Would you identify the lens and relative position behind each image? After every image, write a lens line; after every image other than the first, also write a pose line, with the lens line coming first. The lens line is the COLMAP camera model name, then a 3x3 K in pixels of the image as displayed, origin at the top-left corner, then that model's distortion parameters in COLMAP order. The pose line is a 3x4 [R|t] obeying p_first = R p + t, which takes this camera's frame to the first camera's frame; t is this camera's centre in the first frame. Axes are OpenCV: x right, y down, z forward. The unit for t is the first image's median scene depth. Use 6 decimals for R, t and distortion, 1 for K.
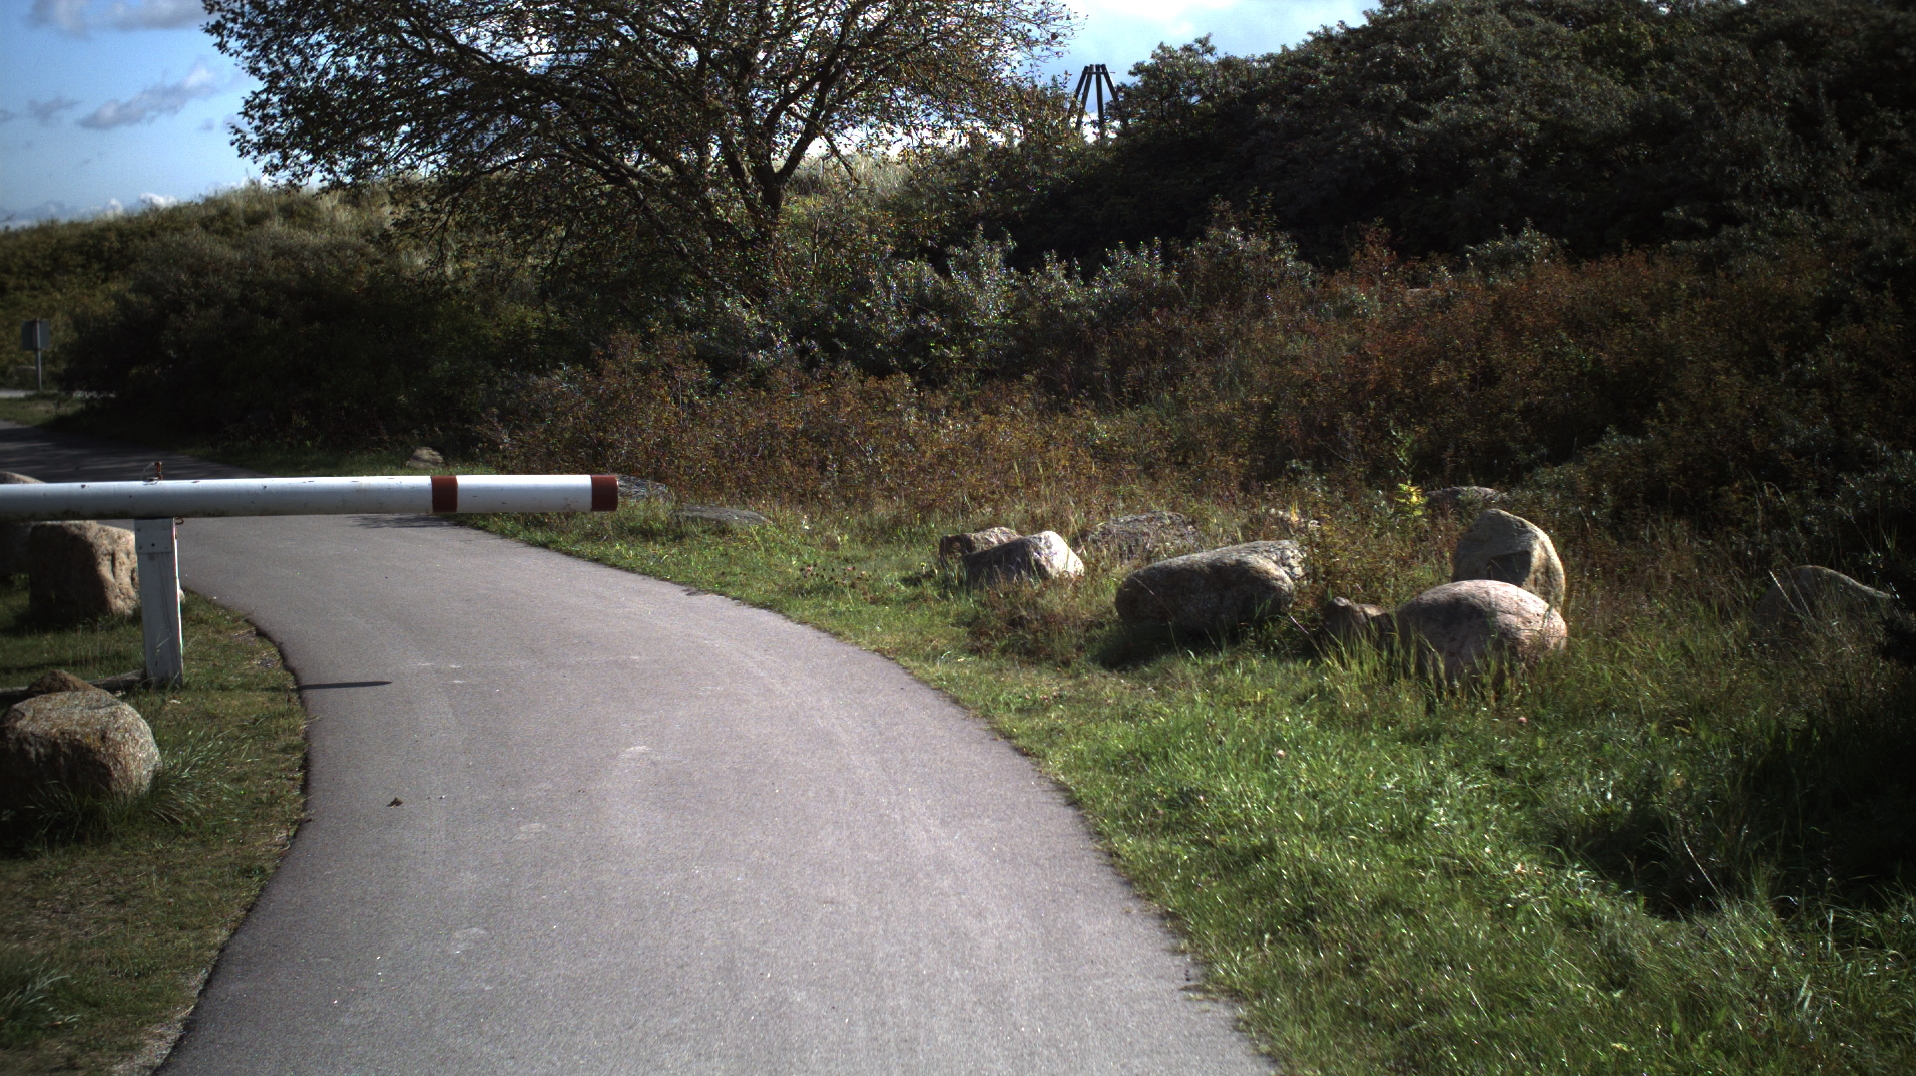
lens RADIAL K [[3747.7, 0, 958.0], [0, 3747.7, 538.0], [0, 0, 1]] dist [-0.298273, 0.416814]
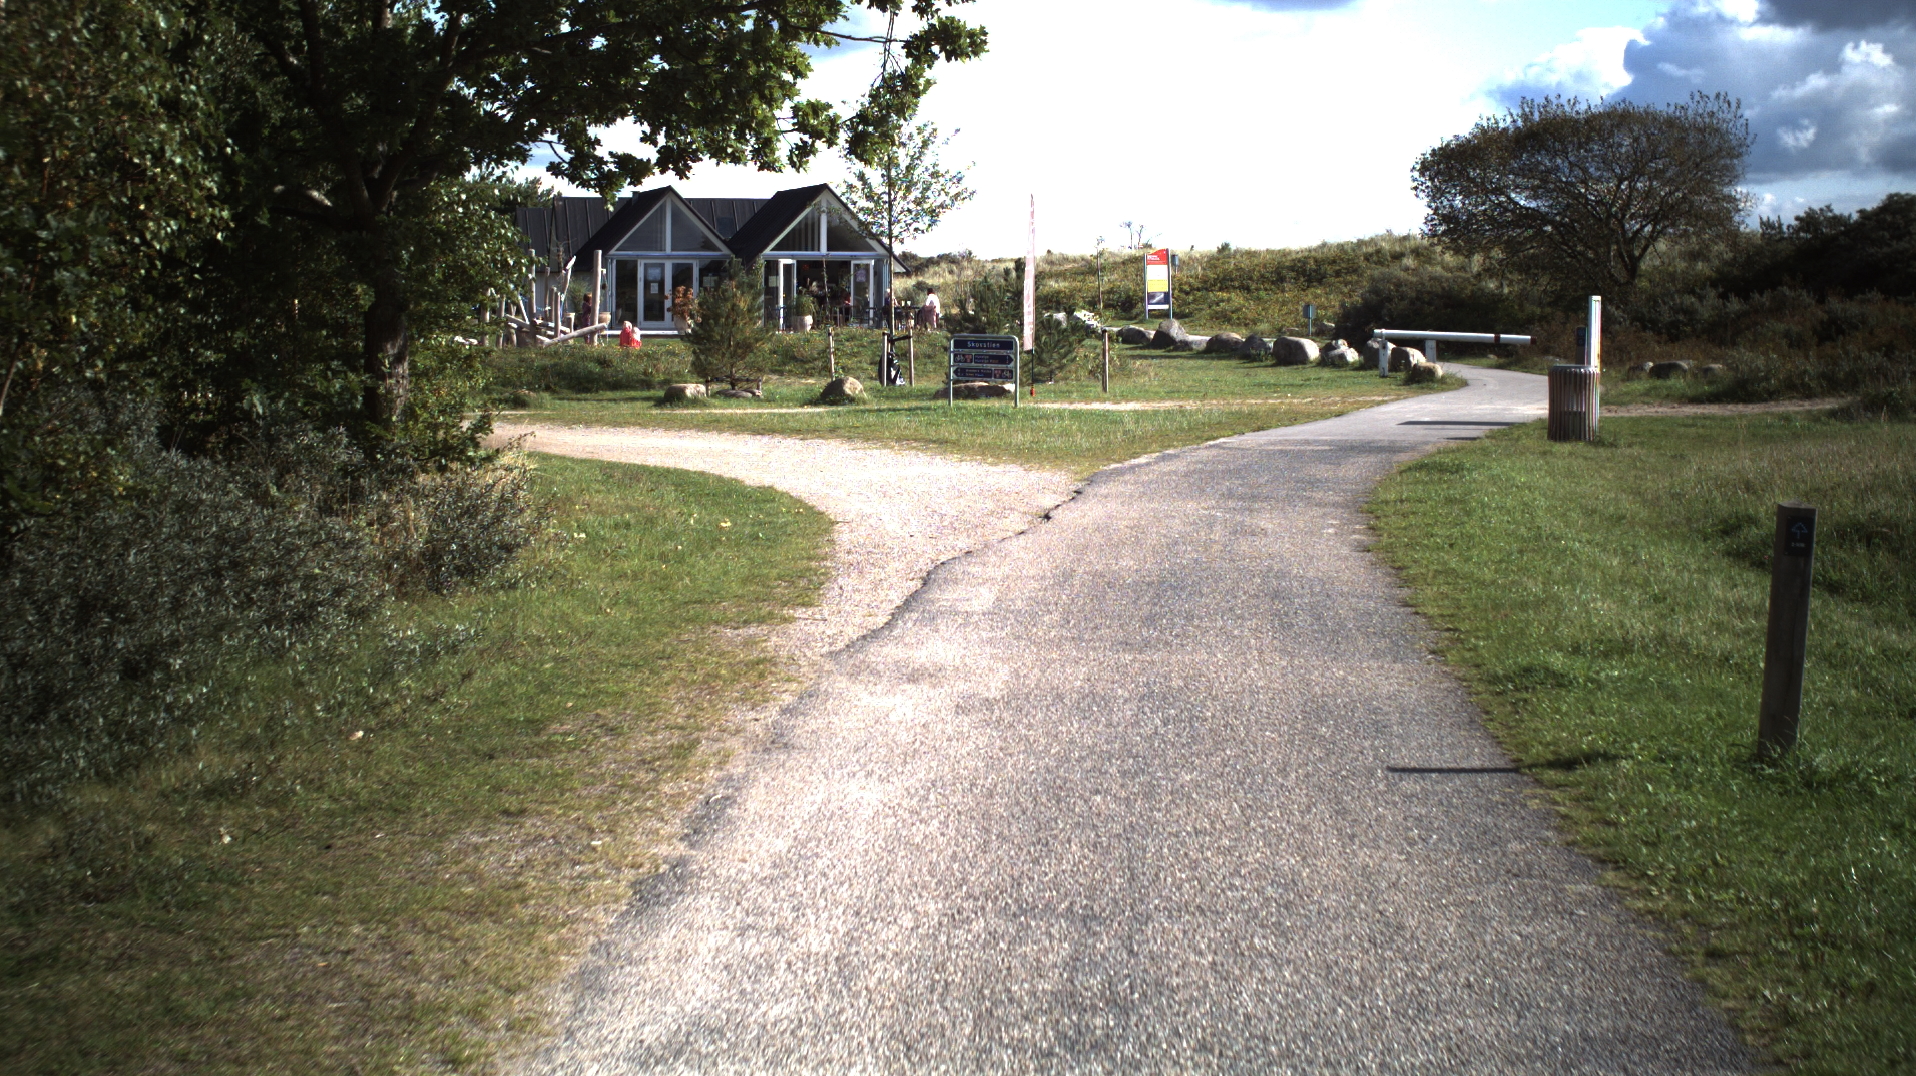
lens RADIAL K [[3747.7, 0, 958.0], [0, 3747.7, 538.0], [0, 0, 1]] dist [-0.298273, 0.416814]
pose [[0.959211, 0.055915, -0.277106, 0.232392], [-0.057681, 0.998333, 0.001781, 0.121552], [0.276744, 0.014275, 0.960838, -1.638251]]
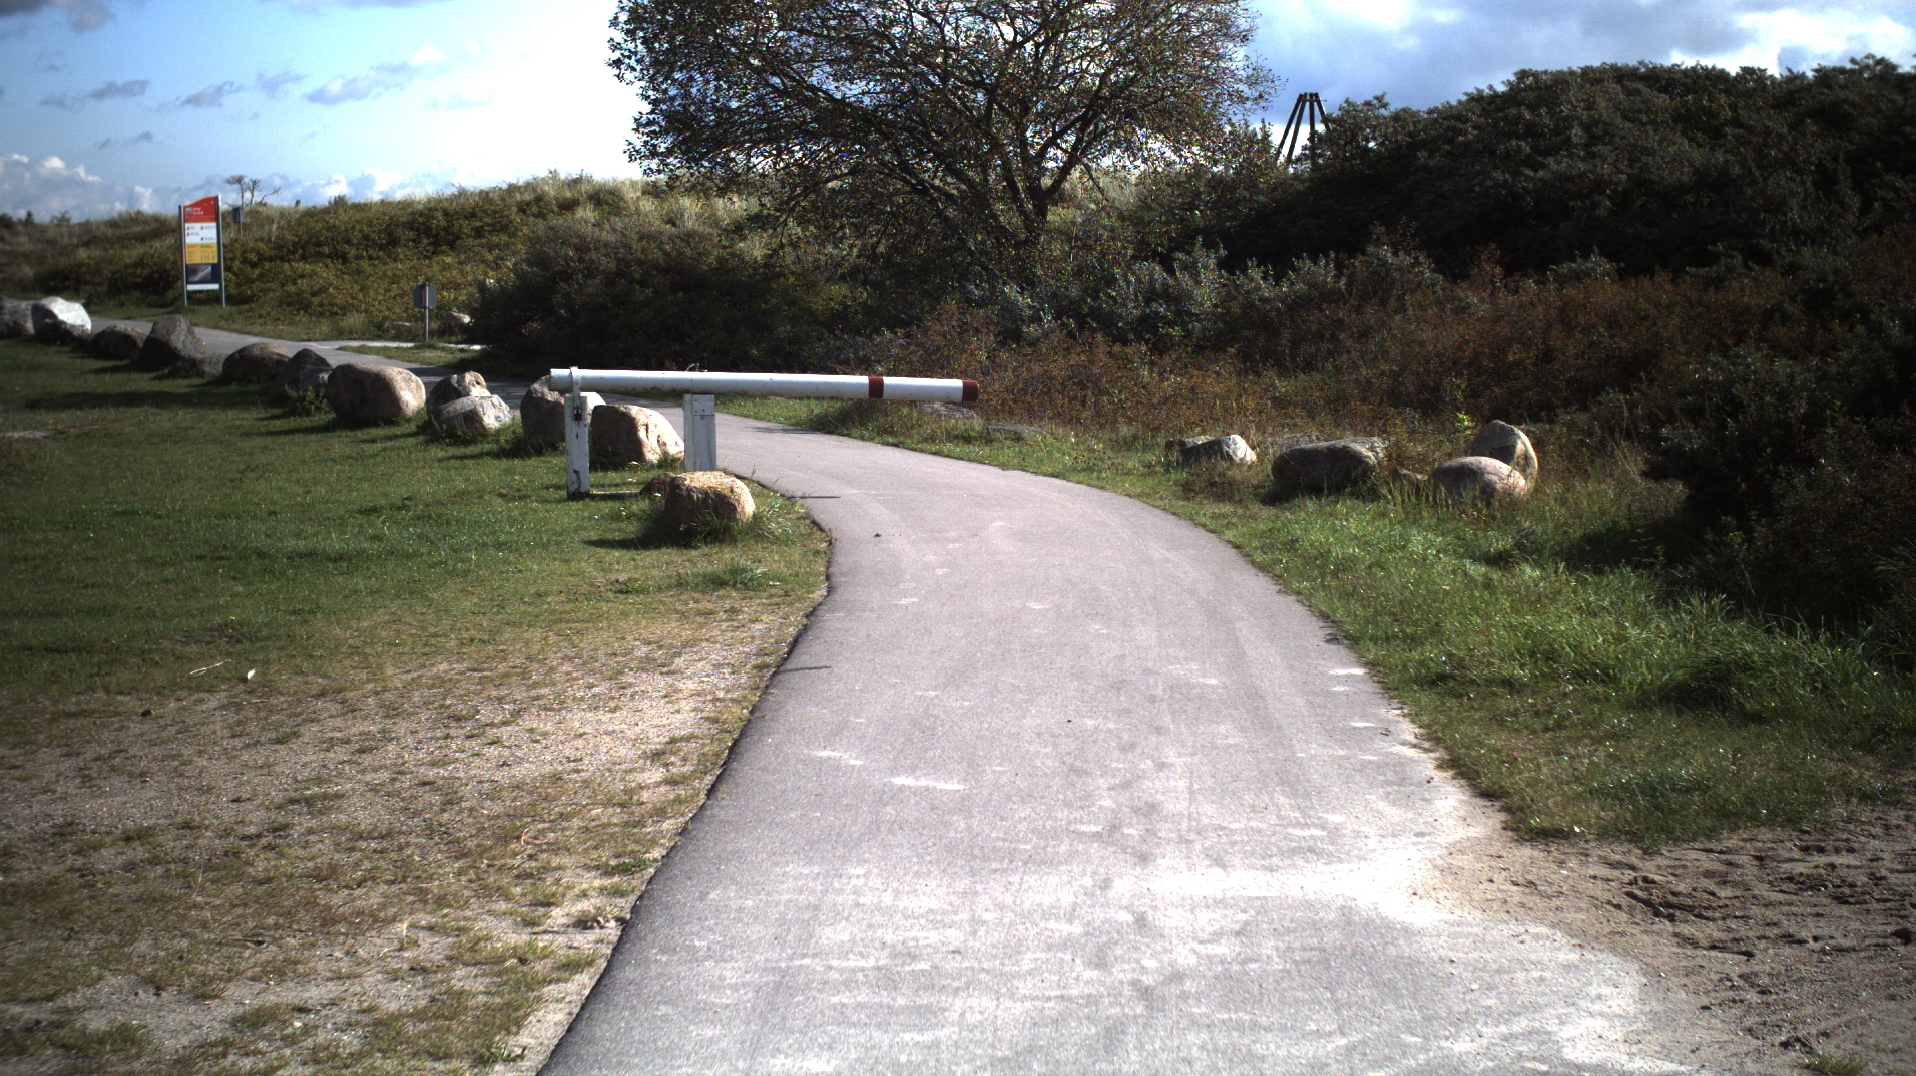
lens RADIAL K [[3747.7, 0, 958.0], [0, 3747.7, 538.0], [0, 0, 1]] dist [-0.298273, 0.416814]
pose [[0.997697, 0.039016, -0.055490, -0.001778], [-0.039037, 0.999238, 0.000708, 0.025706], [0.055475, 0.001459, 0.998459, -0.332457]]
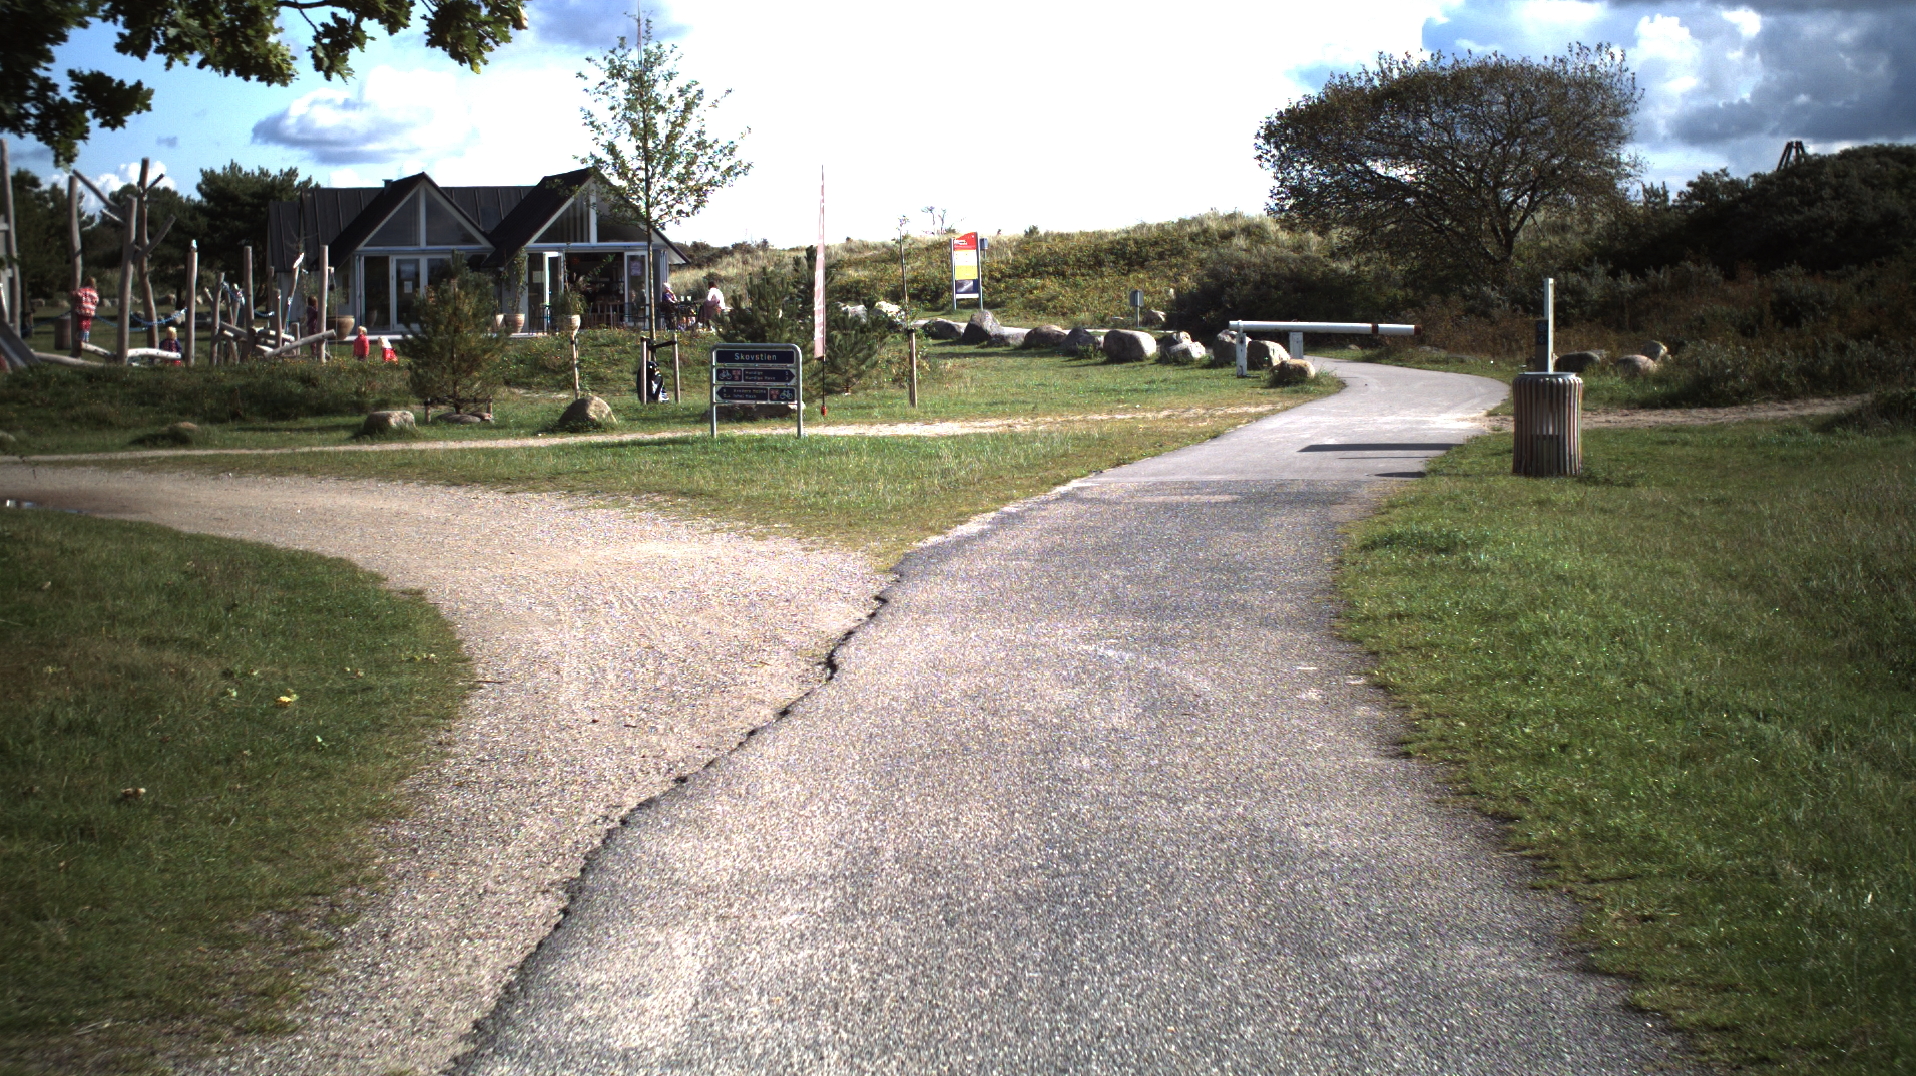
lens RADIAL K [[3747.7, 0, 958.0], [0, 3747.7, 538.0], [0, 0, 1]] dist [-0.298273, 0.416814]
pose [[0.973250, 0.036257, -0.226870, 0.149760], [-0.036644, 0.999325, 0.002509, 0.097878], [0.226808, 0.005872, 0.973922, -1.315772]]
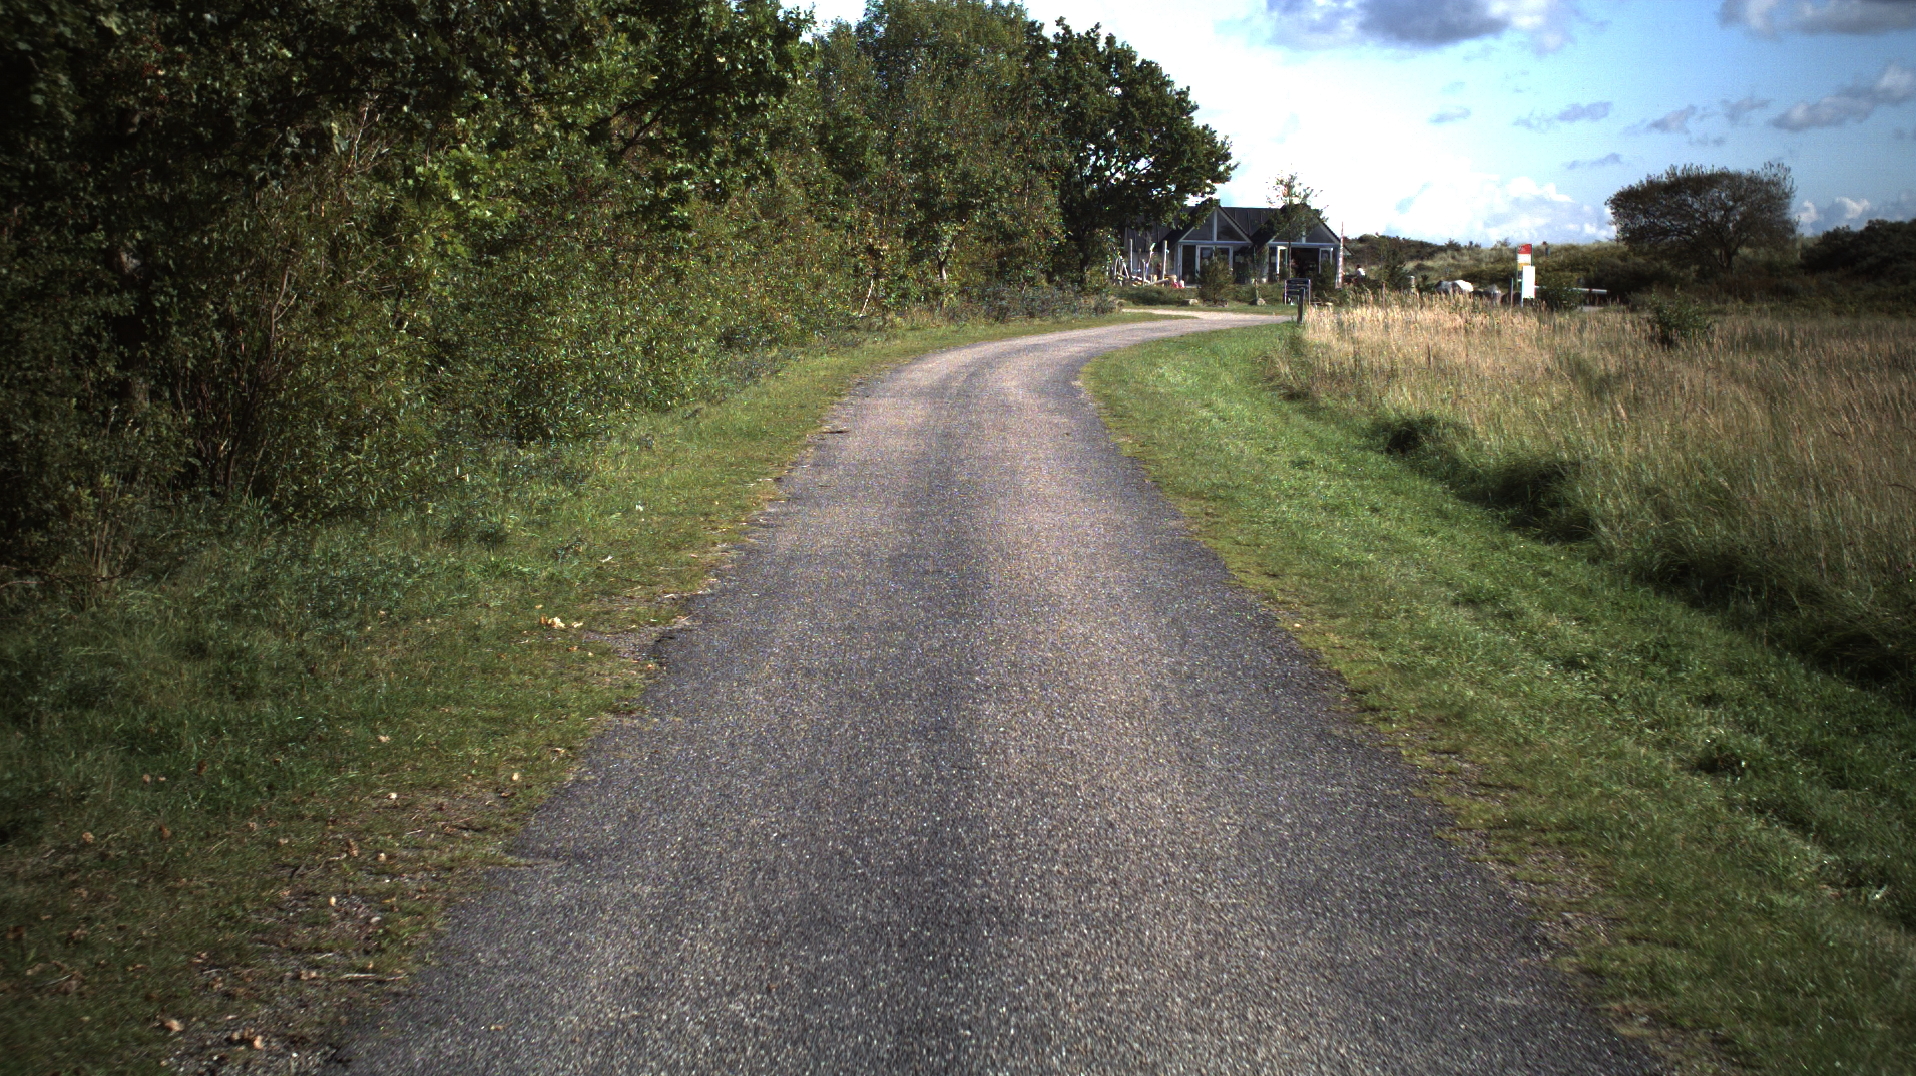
lens RADIAL K [[3747.7, 0, 958.0], [0, 3747.7, 538.0], [0, 0, 1]] dist [-0.298273, 0.416814]
pose [[0.899677, 0.080957, -0.428984, 1.154387], [-0.081027, 0.996547, 0.018135, 0.264059], [0.428970, 0.018443, 0.903130, -3.762707]]
